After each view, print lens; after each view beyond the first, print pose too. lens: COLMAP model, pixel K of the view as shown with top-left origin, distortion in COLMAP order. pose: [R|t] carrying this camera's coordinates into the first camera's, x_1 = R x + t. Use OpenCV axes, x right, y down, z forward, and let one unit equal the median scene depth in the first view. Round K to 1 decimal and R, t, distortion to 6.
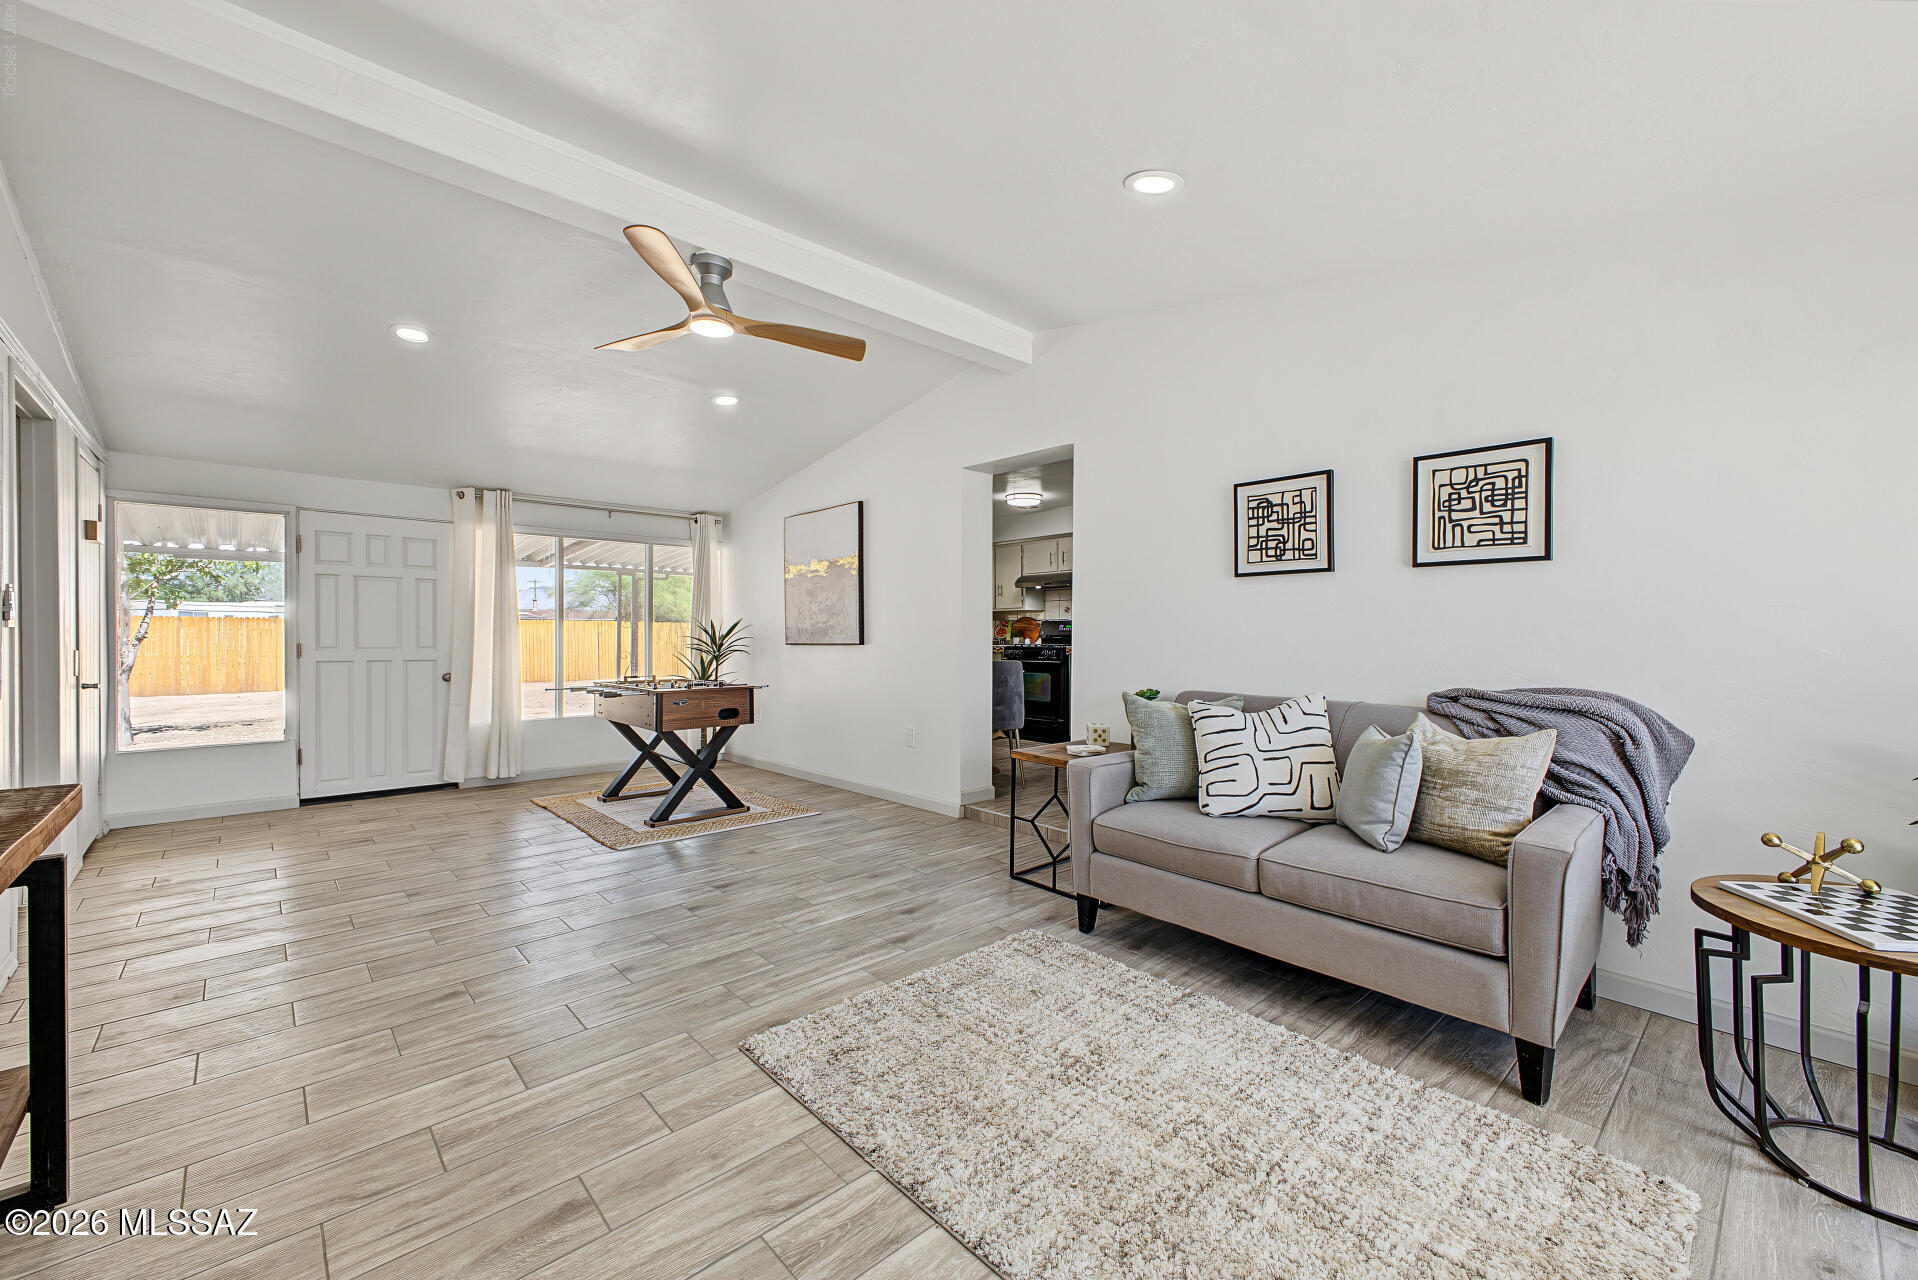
lens RADIAL K [[778.6, 0, 965.3], [0, 778.6, 631.5], [0, 0, 1]] dist [-0.000331, 0.000002]
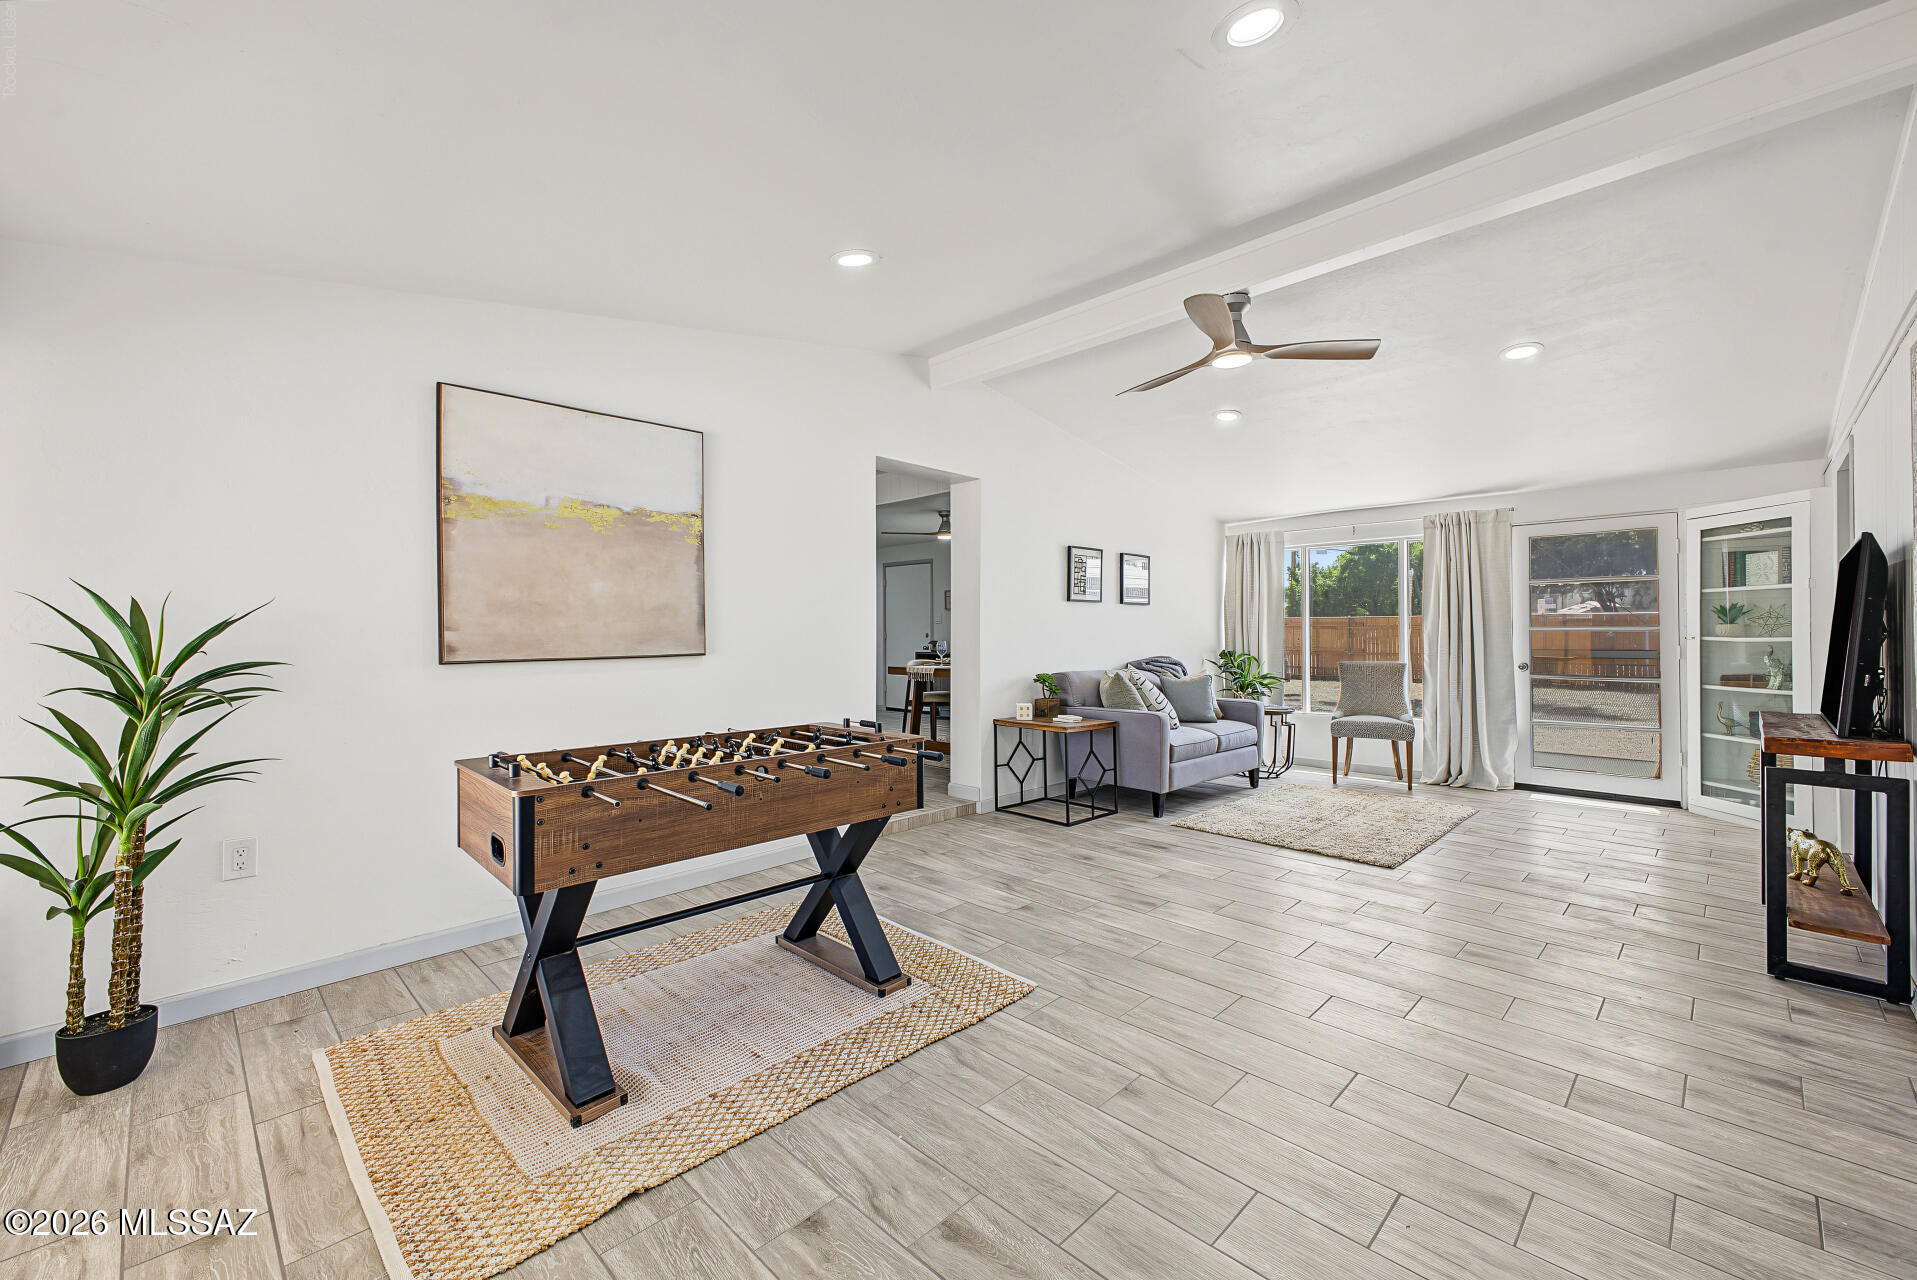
lens RADIAL K [[778.2, 0, 964.3], [0, 778.2, 633.8], [0, 0, 1]] dist [-0.000331, 0.000002]
pose [[-0.056073, 0.000159, 0.998427, -1.179631], [0.003882, 0.999992, 0.000058, -0.000852], [-0.998419, 0.003879, -0.056073, 1.215370]]
